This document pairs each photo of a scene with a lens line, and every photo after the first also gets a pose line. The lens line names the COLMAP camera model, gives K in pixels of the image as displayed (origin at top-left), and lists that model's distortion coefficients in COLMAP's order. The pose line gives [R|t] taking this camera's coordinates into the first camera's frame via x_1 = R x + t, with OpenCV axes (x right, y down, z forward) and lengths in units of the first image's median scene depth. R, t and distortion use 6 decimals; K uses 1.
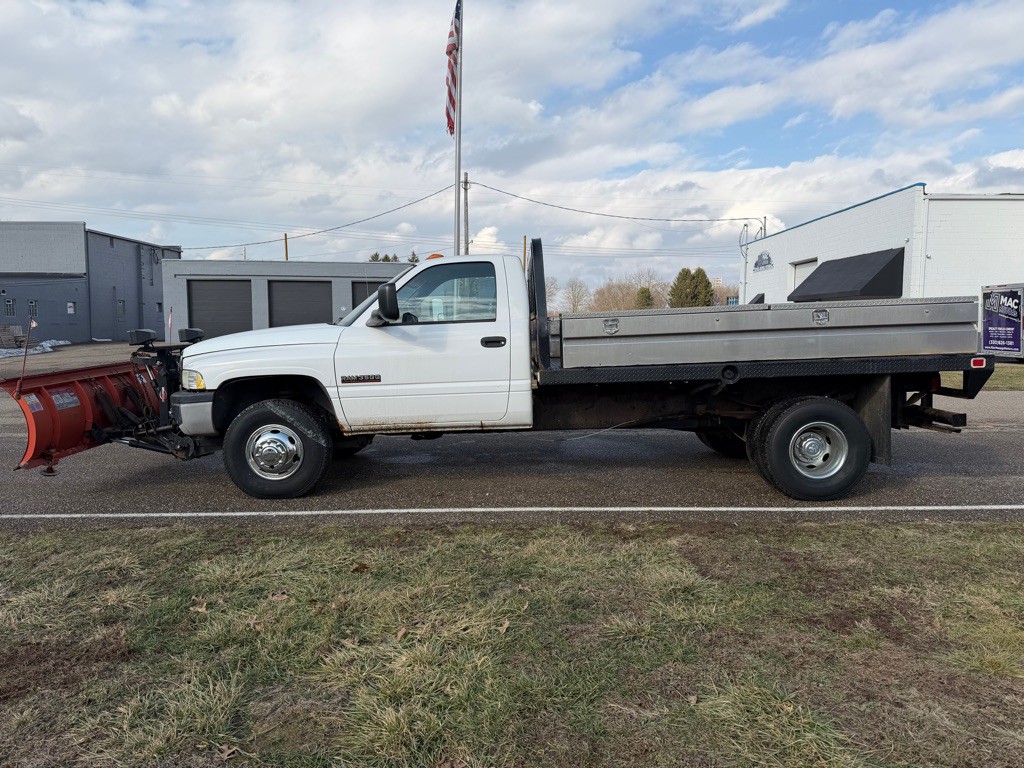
lens RADIAL K [[719.0, 0, 507.9], [0, 719.0, 377.6], [0, 0, 1]] dist [0.024513, -0.016049]
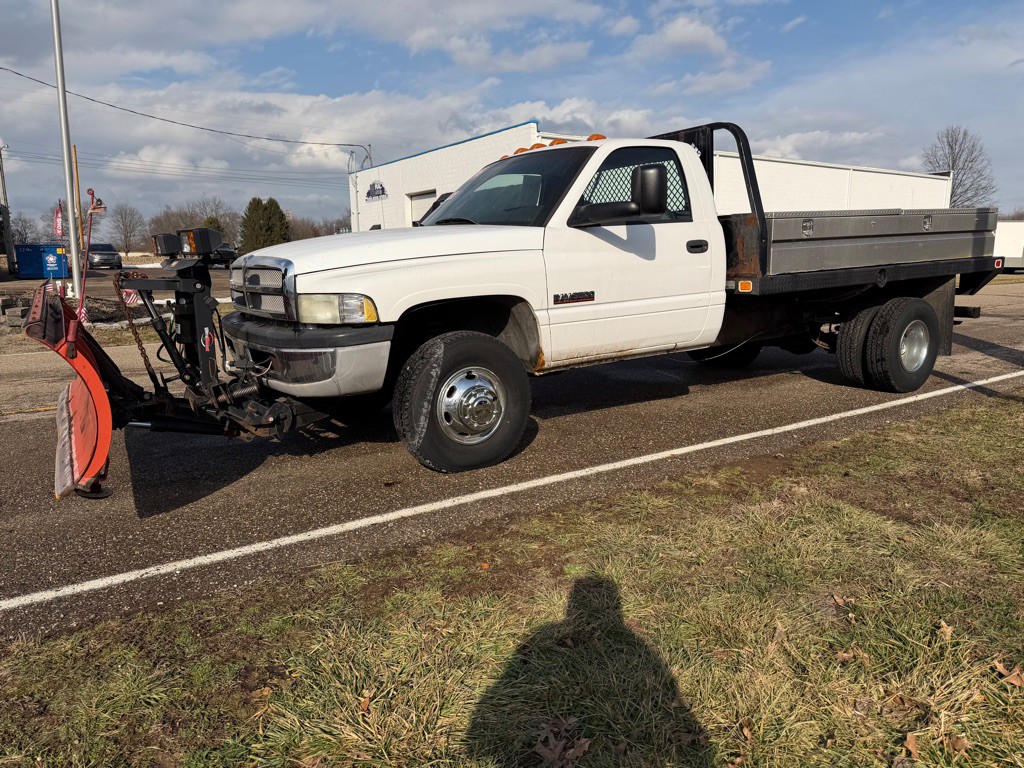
lens RADIAL K [[719.0, 0, 514.8], [0, 719.0, 388.9], [0, 0, 1]] dist [0.024513, -0.016049]
pose [[0.854421, -0.102350, 0.509400, -0.648585], [0.046450, 0.991527, 0.121310, 0.002673], [-0.517500, -0.079988, 0.851936, 0.377922]]
